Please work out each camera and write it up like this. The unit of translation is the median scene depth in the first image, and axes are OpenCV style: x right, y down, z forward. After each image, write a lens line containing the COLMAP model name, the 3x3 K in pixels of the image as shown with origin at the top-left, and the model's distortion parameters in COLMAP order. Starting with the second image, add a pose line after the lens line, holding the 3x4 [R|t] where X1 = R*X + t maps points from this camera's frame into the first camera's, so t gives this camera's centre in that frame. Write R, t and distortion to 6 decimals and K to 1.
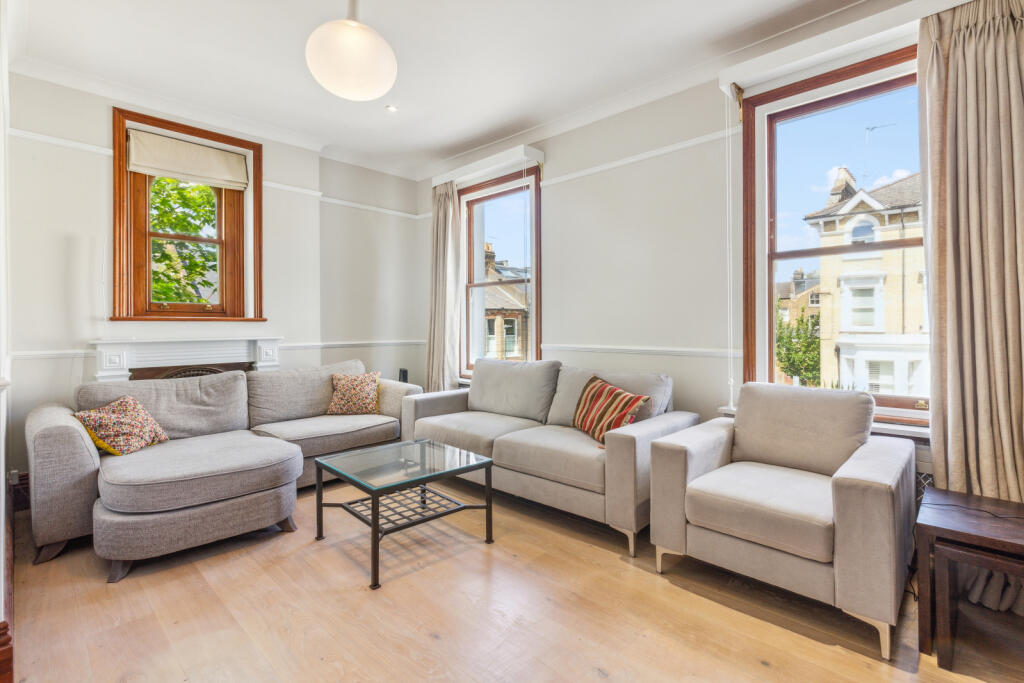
lens RADIAL K [[472.5, 0, 523.8], [0, 472.5, 324.1], [0, 0, 1]] dist [0.000691, 0.000185]
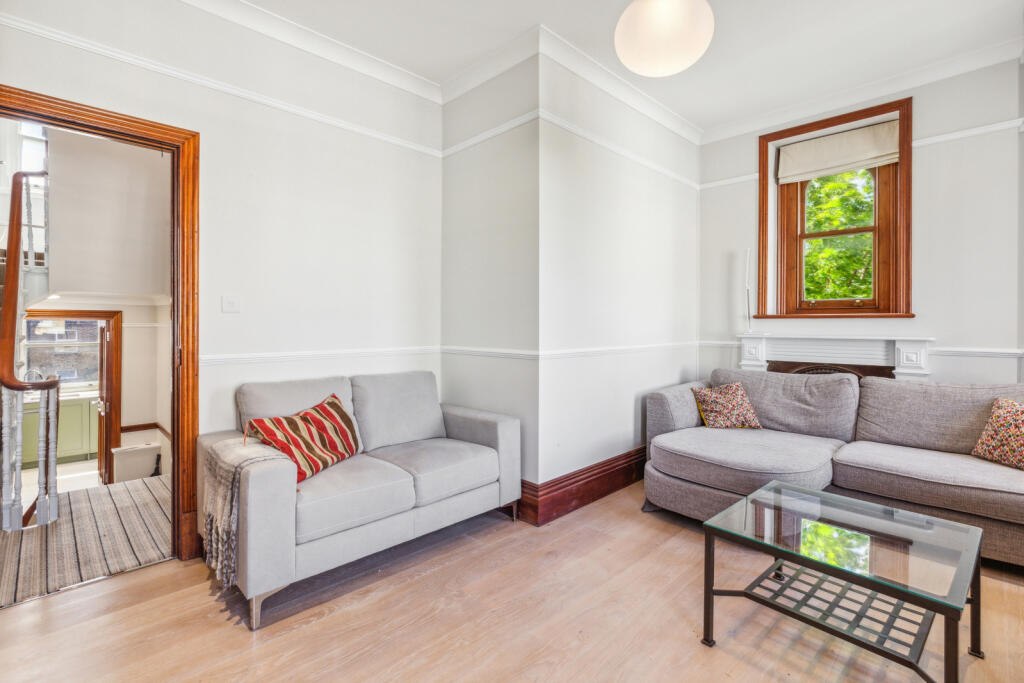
lens RADIAL K [[472.5, 0, 523.8], [0, 472.5, 324.1], [0, 0, 1]] dist [0.000691, 0.000185]
pose [[-0.025152, 0.004296, -0.999674, 0.312440], [0.001142, 0.999990, 0.004269, 0.000939], [0.999683, -0.001034, -0.025157, 0.433471]]
